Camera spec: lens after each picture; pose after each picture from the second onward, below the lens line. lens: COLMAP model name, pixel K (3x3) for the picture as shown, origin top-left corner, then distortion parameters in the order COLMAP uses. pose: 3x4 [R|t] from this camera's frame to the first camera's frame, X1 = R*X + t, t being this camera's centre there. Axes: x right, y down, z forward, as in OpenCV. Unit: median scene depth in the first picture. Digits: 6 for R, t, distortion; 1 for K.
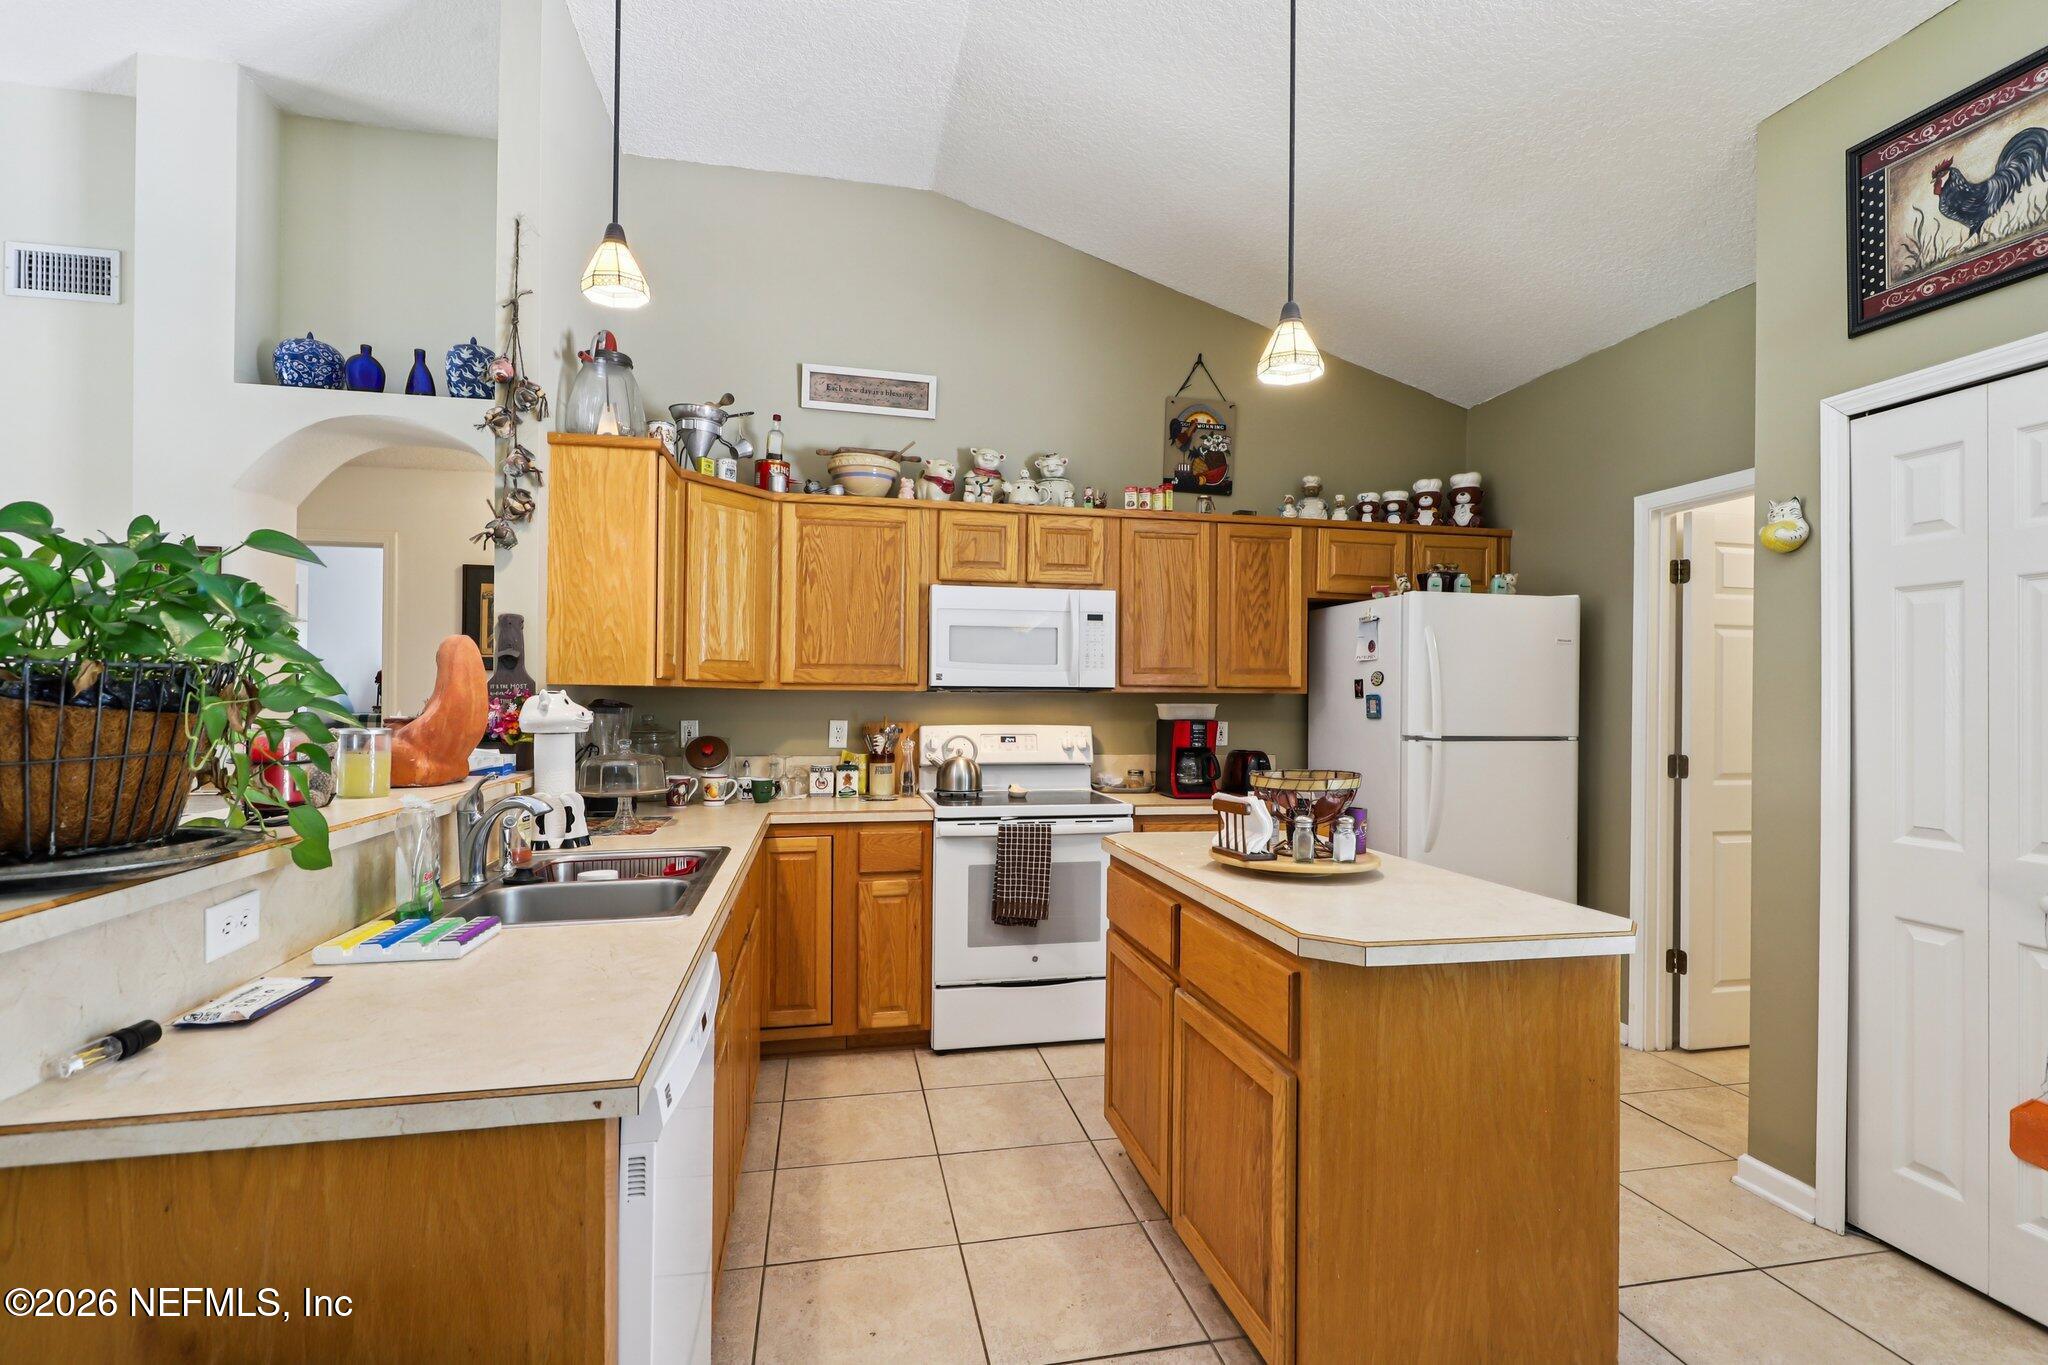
lens RADIAL K [[943.3, 0, 1024.2], [0, 943.3, 693.8], [0, 0, 1]] dist [-0.000153, -0.000595]
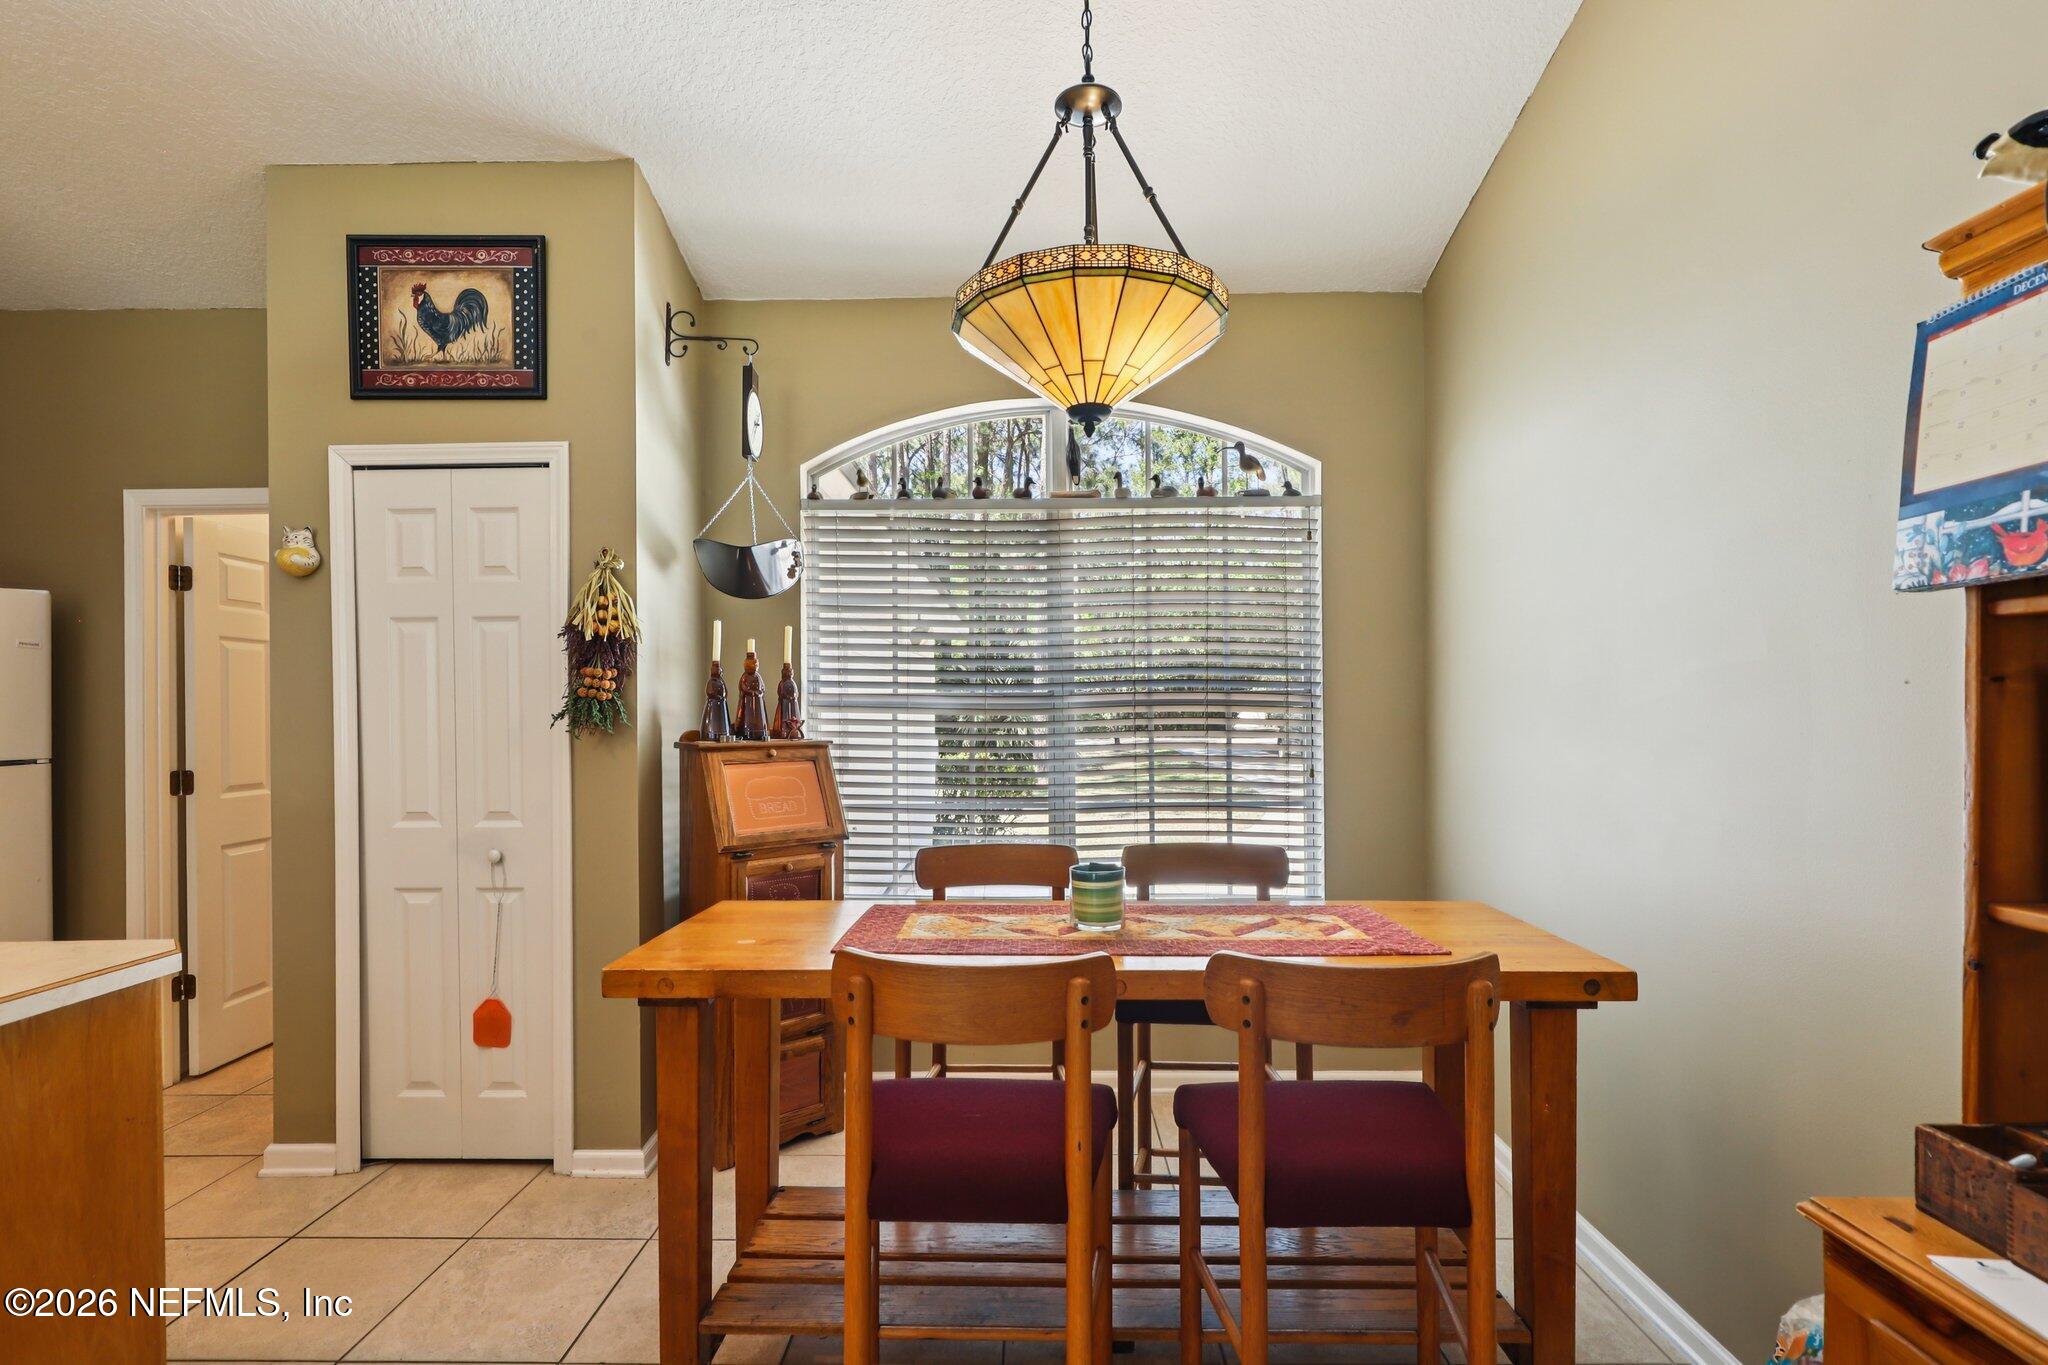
lens RADIAL K [[943.3, 0, 1019.7], [0, 943.3, 712.6], [0, 0, 1]] dist [-0.000153, -0.000595]
pose [[0.214747, -0.016149, 0.976536, -0.088242], [0.008079, 0.999858, 0.014758, -0.001774], [-0.976636, 0.004720, 0.214847, -0.050953]]
